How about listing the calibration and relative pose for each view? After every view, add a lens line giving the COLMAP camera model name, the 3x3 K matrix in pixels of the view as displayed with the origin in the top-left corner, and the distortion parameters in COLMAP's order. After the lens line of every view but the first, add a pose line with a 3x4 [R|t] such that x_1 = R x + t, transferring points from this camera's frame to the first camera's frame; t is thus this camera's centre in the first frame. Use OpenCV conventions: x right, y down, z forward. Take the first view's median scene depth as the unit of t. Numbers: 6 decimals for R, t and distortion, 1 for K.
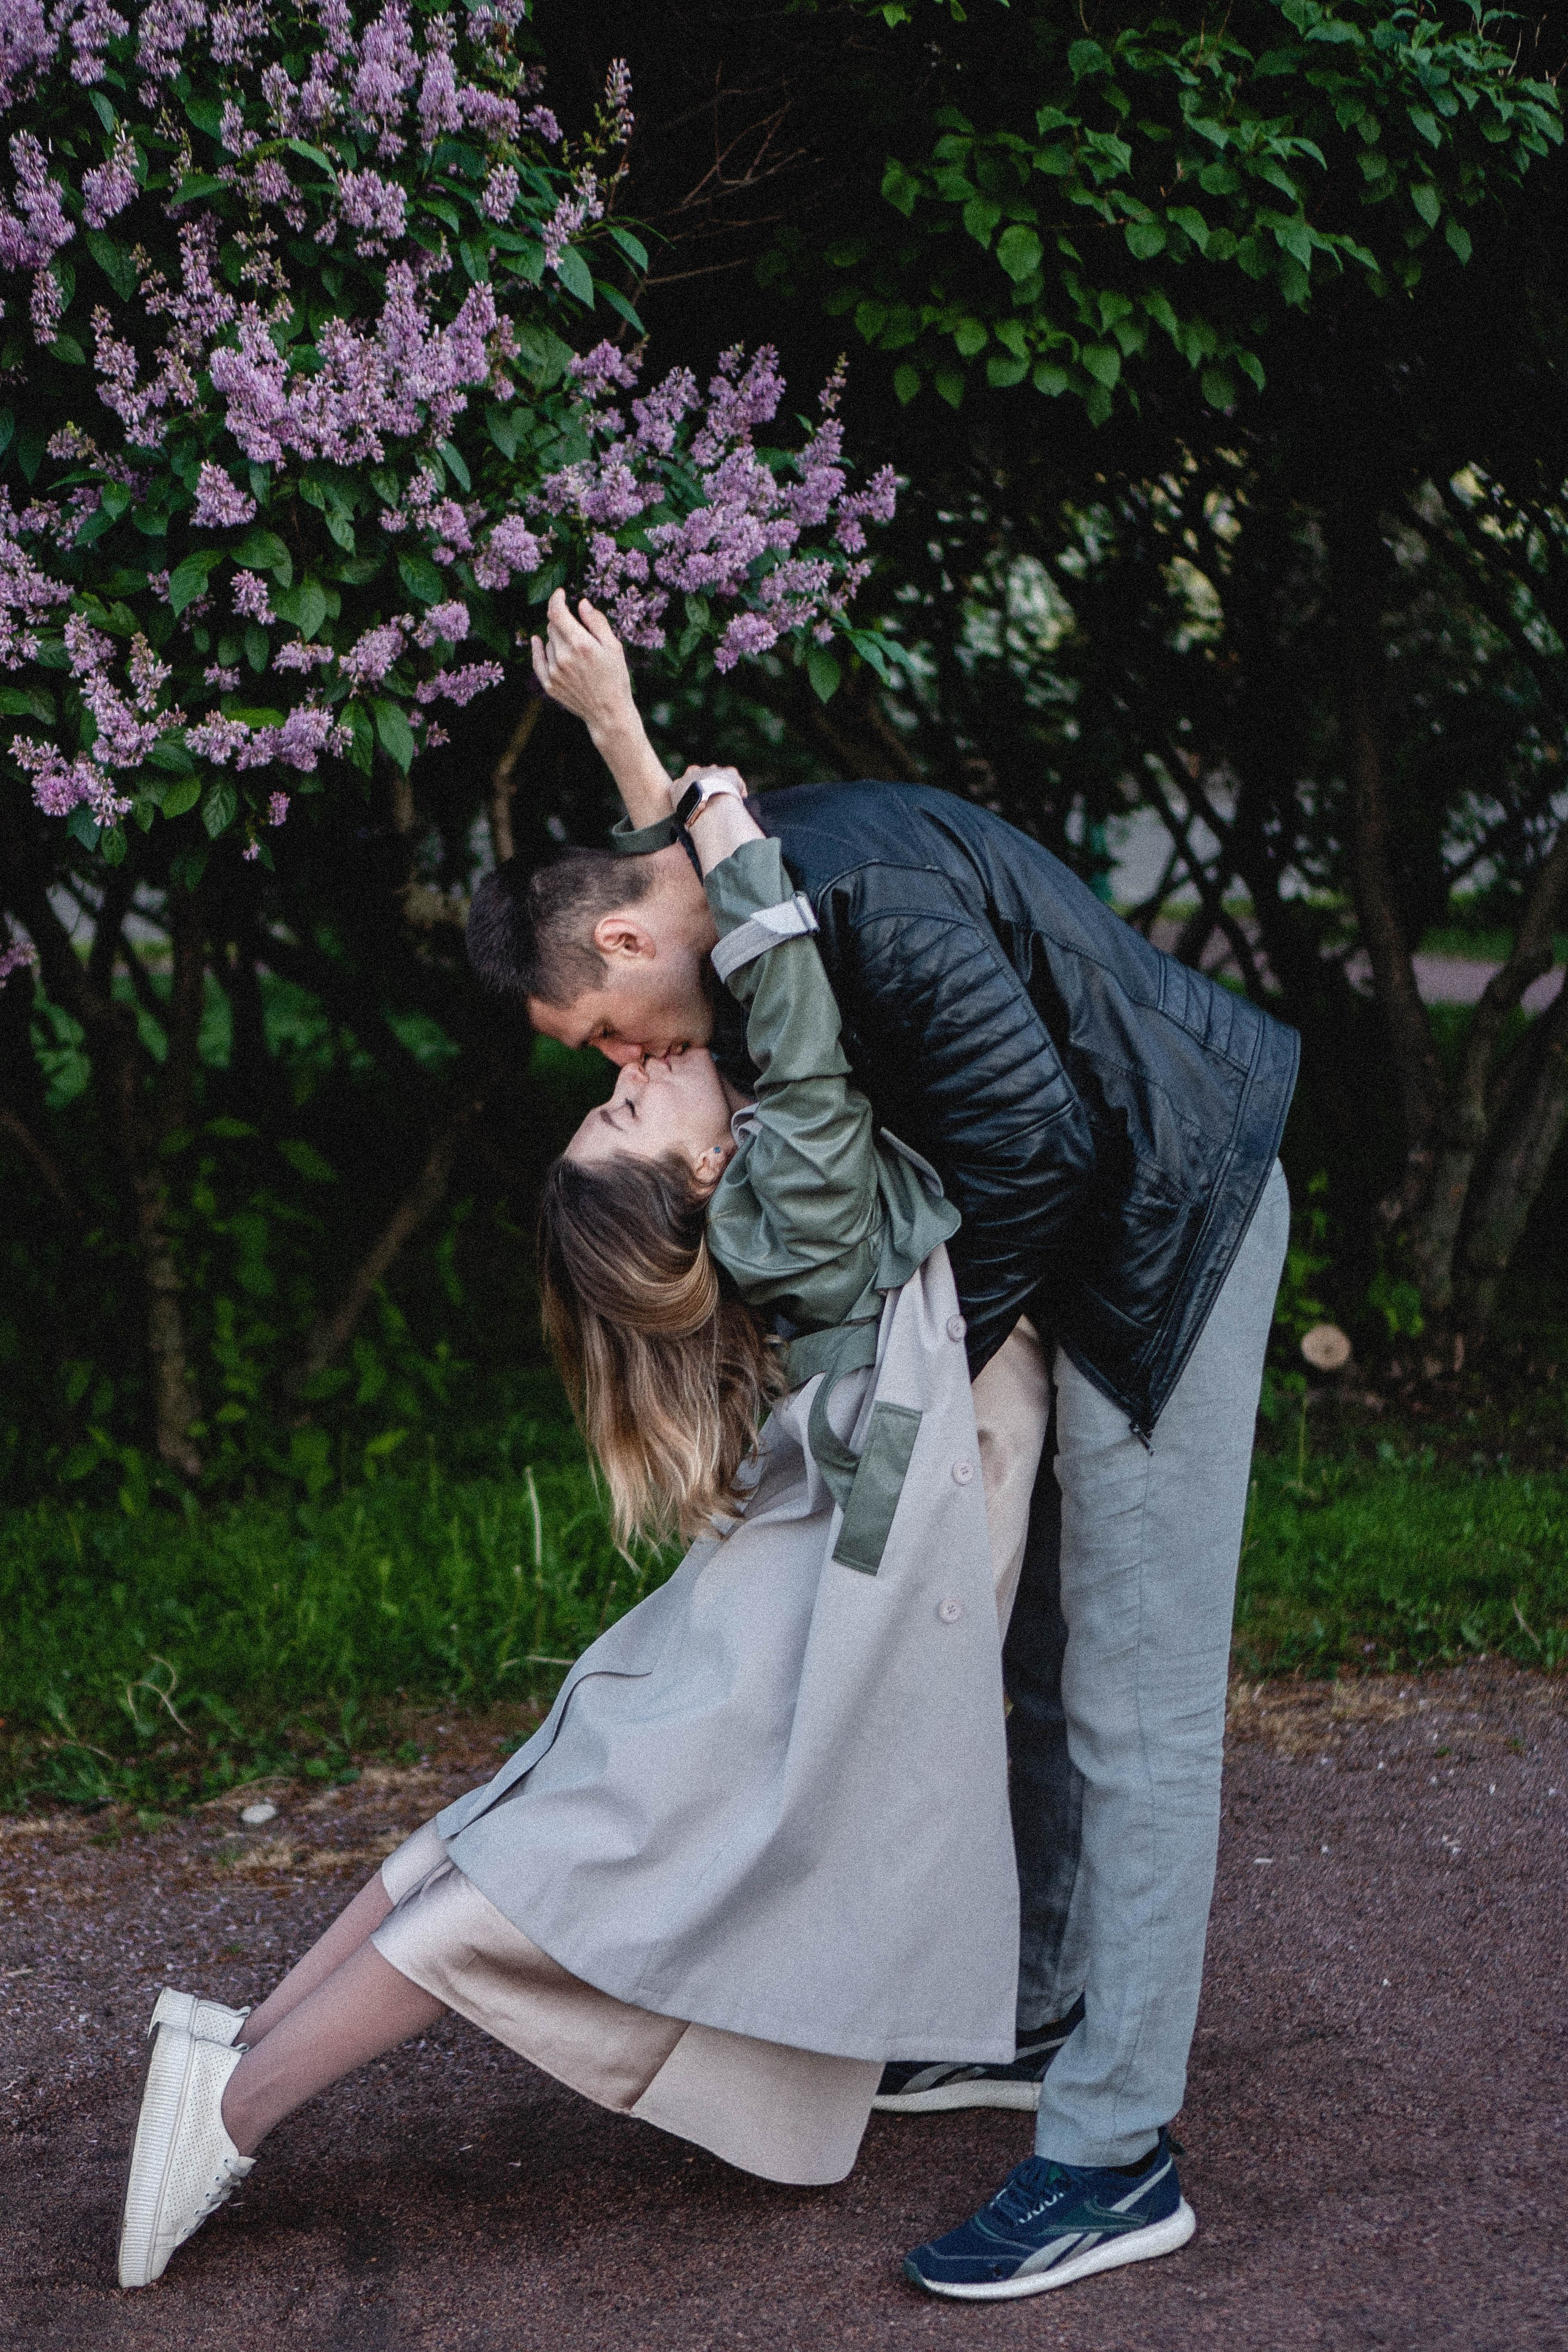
lens RADIAL K [[3433.6, 0, 878.4], [0, 3433.6, 1155.3], [0, 0, 1]] dist [0.042077, 0.000000]
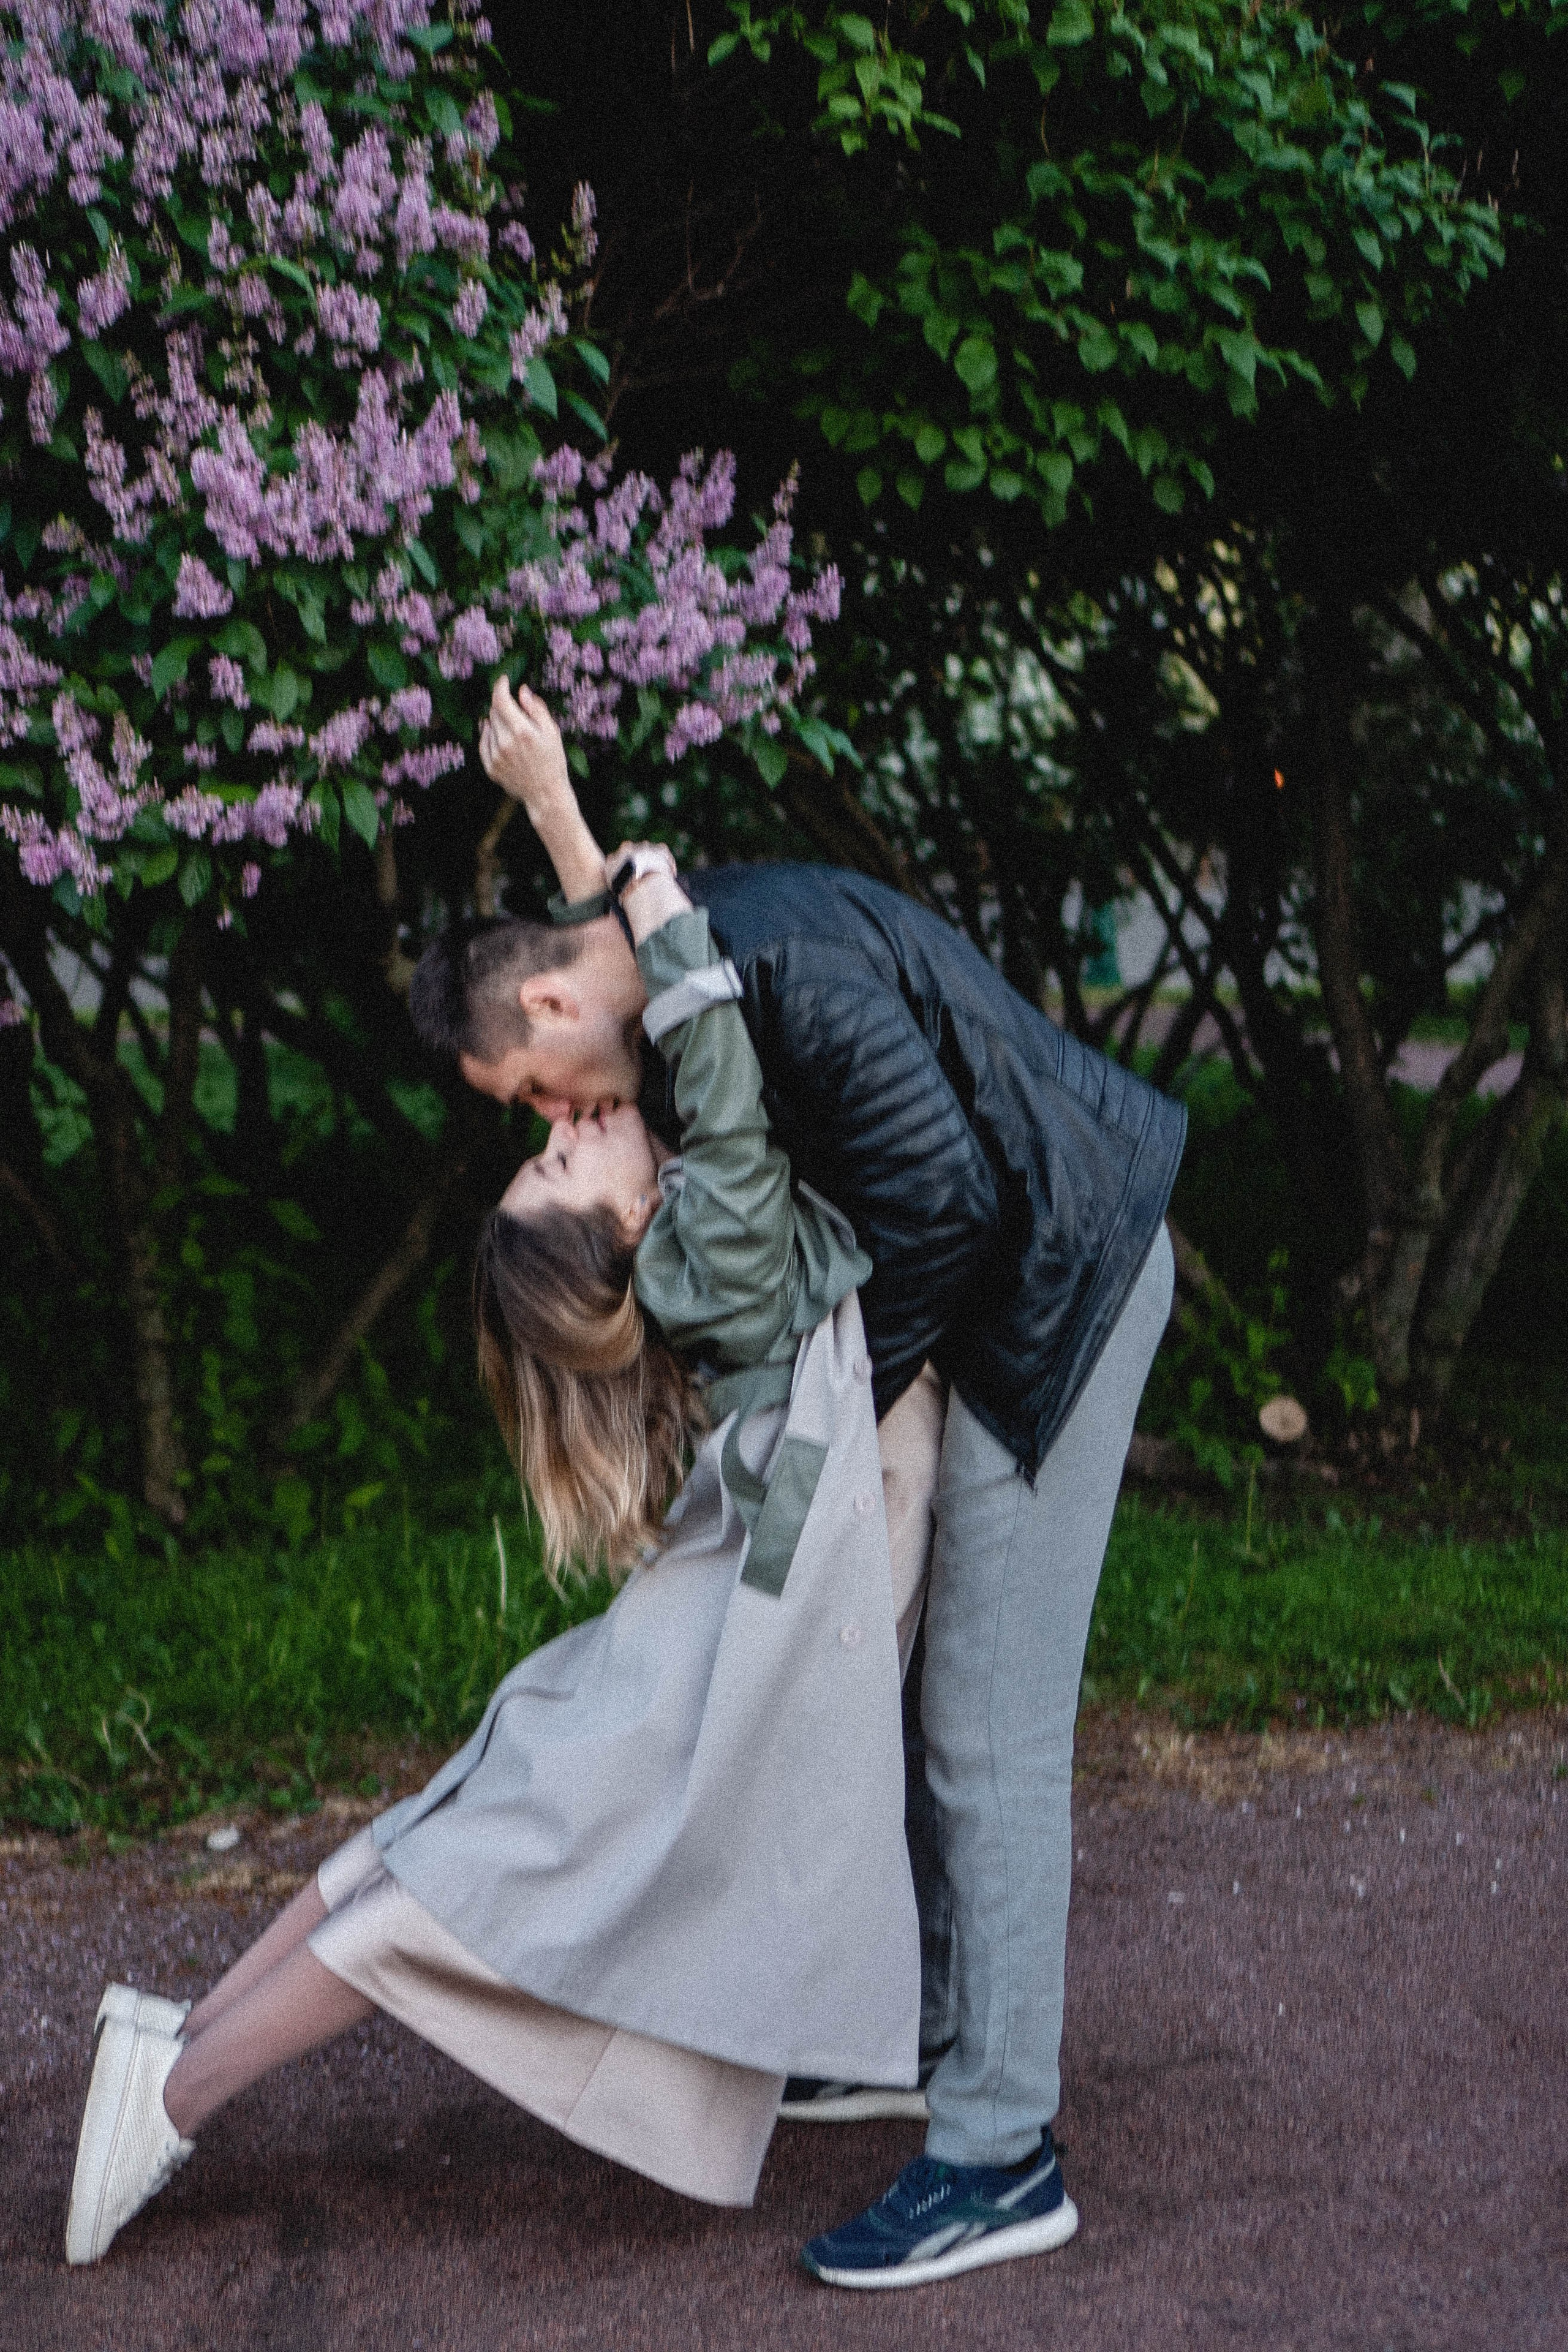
lens RADIAL K [[3433.6, 0, 870.1], [0, 3433.6, 1162.6], [0, 0, 1]] dist [0.042077, 0.000000]
pose [[0.999832, 0.016763, -0.007420, 0.024025], [-0.016919, 0.999627, -0.021457, 0.005962], [0.007058, 0.021579, 0.999742, -0.055251]]
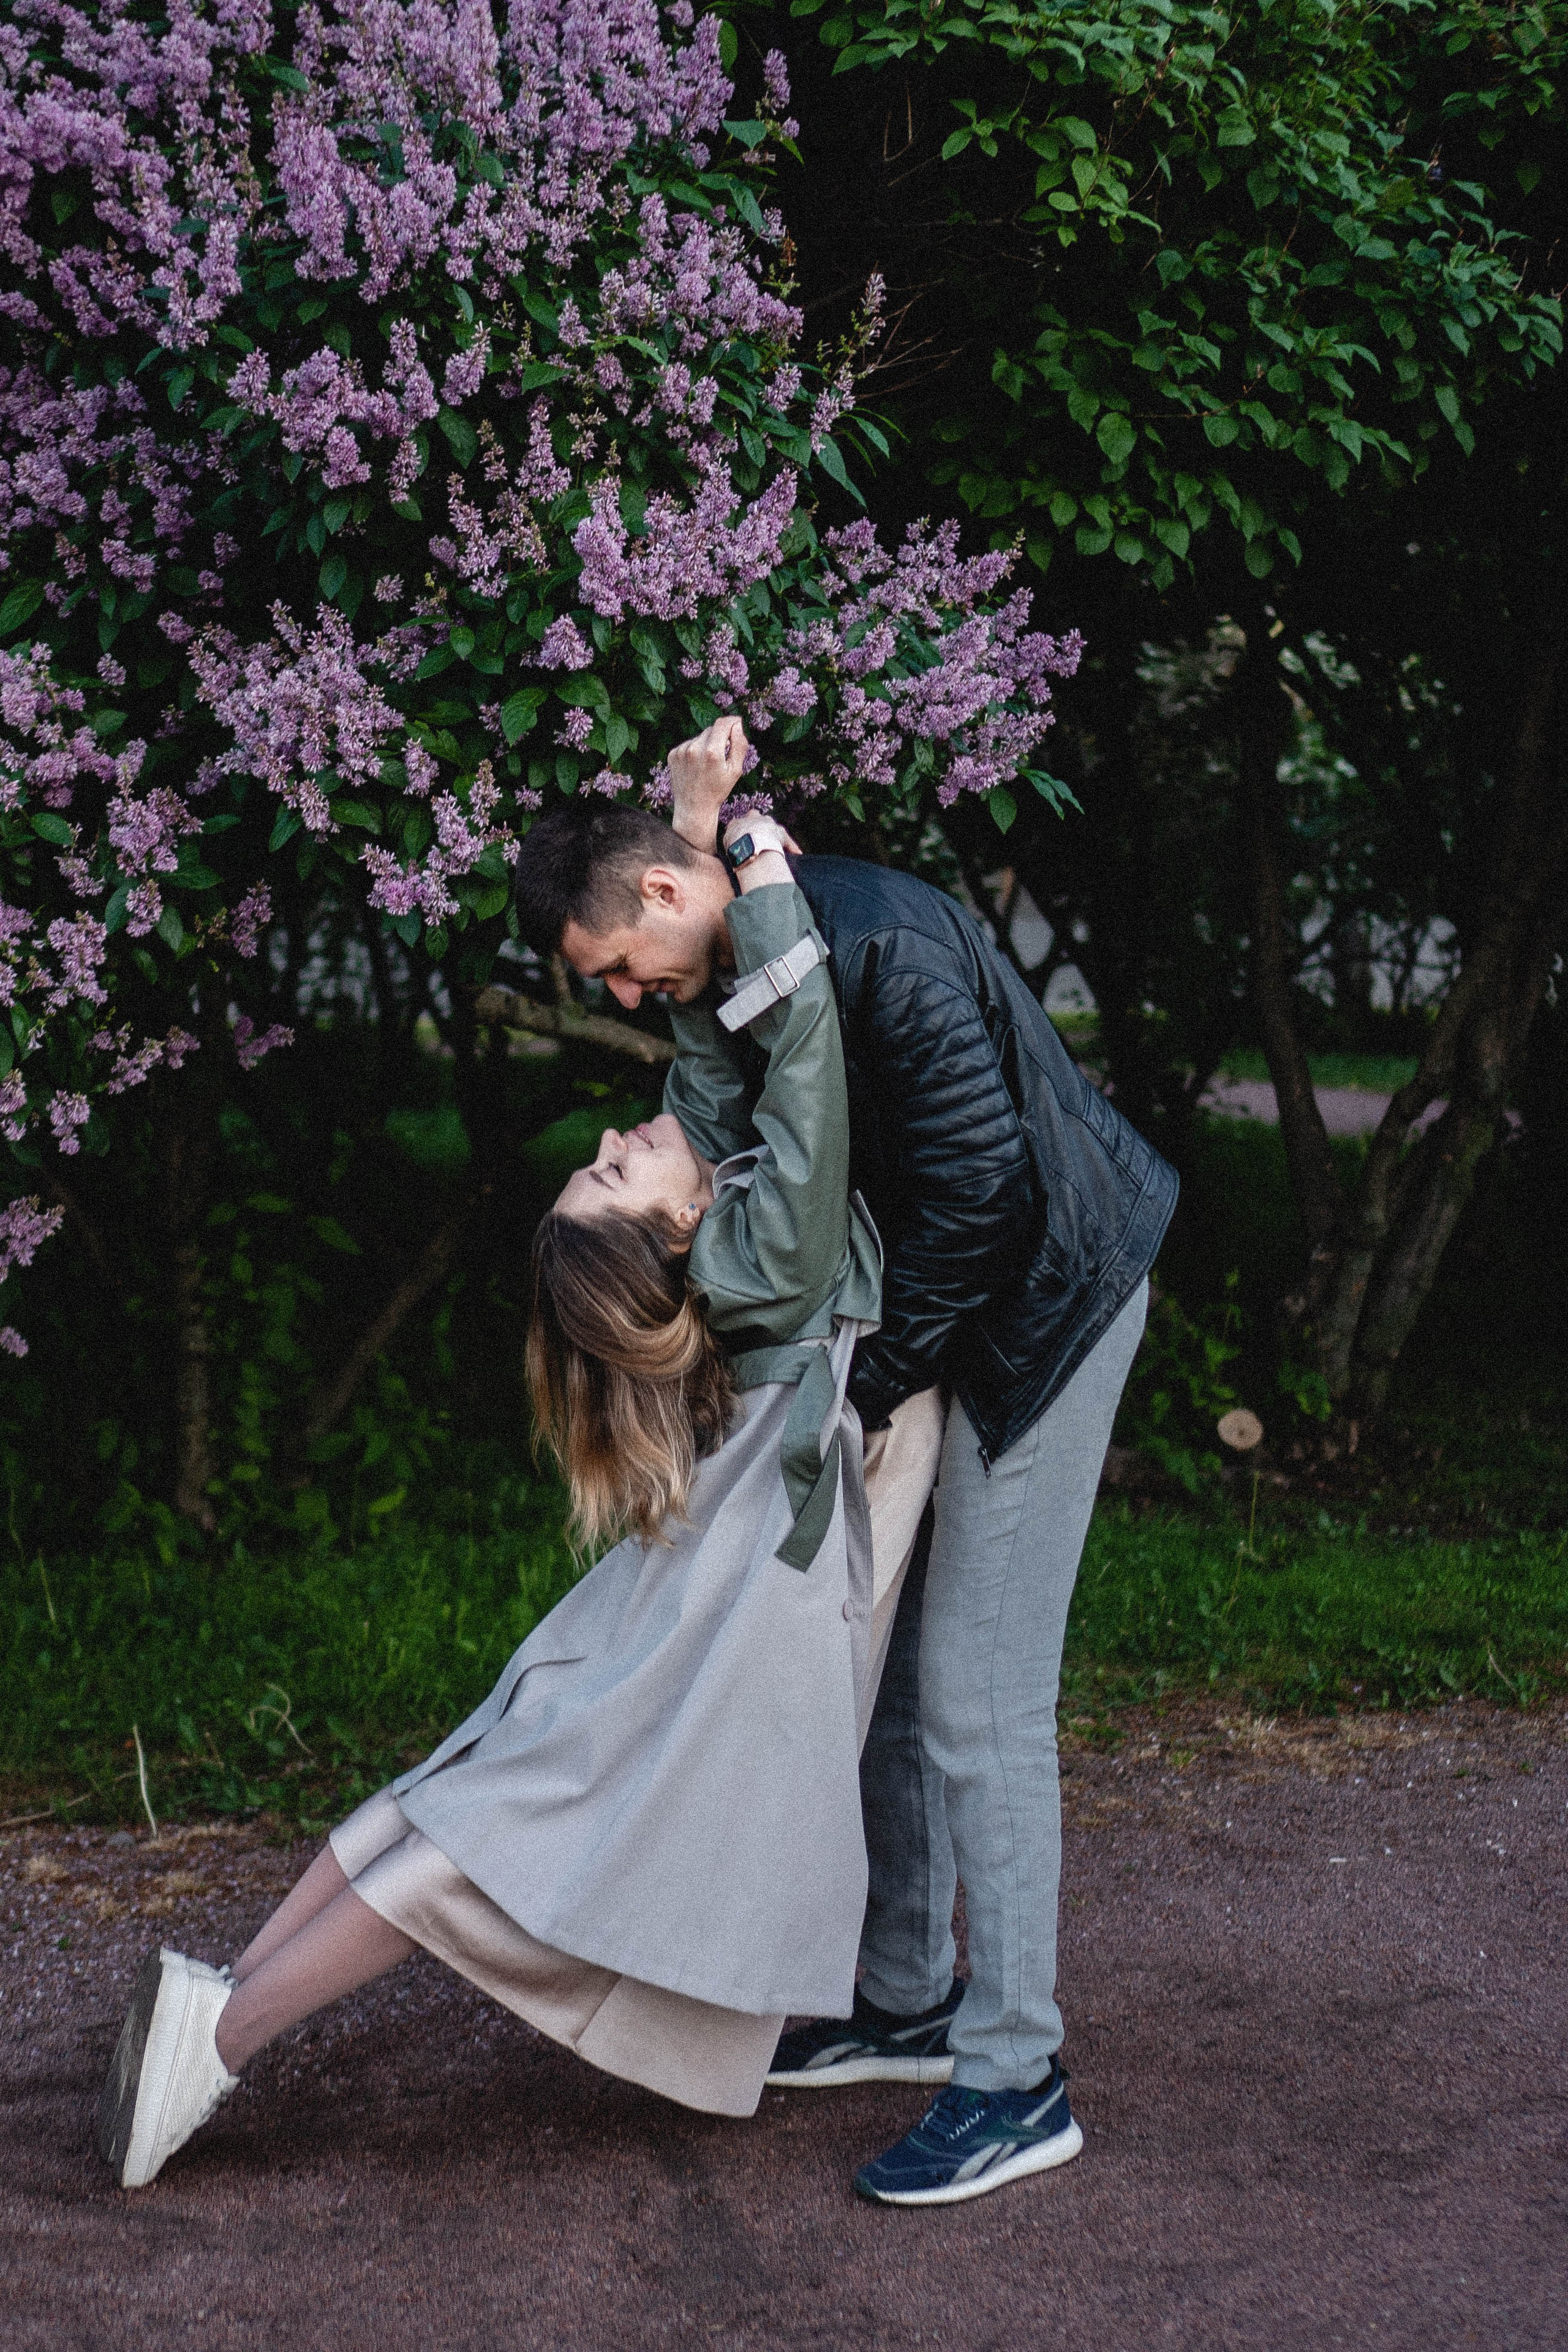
lens RADIAL K [[3433.6, 0, 873.5], [0, 3433.6, 1216.5], [0, 0, 1]] dist [0.042077, 0.000000]
pose [[0.995435, 0.021846, 0.092904, -0.160999], [-0.020562, 0.999680, -0.014754, 0.012972], [-0.093197, 0.012776, 0.995566, -0.129484]]
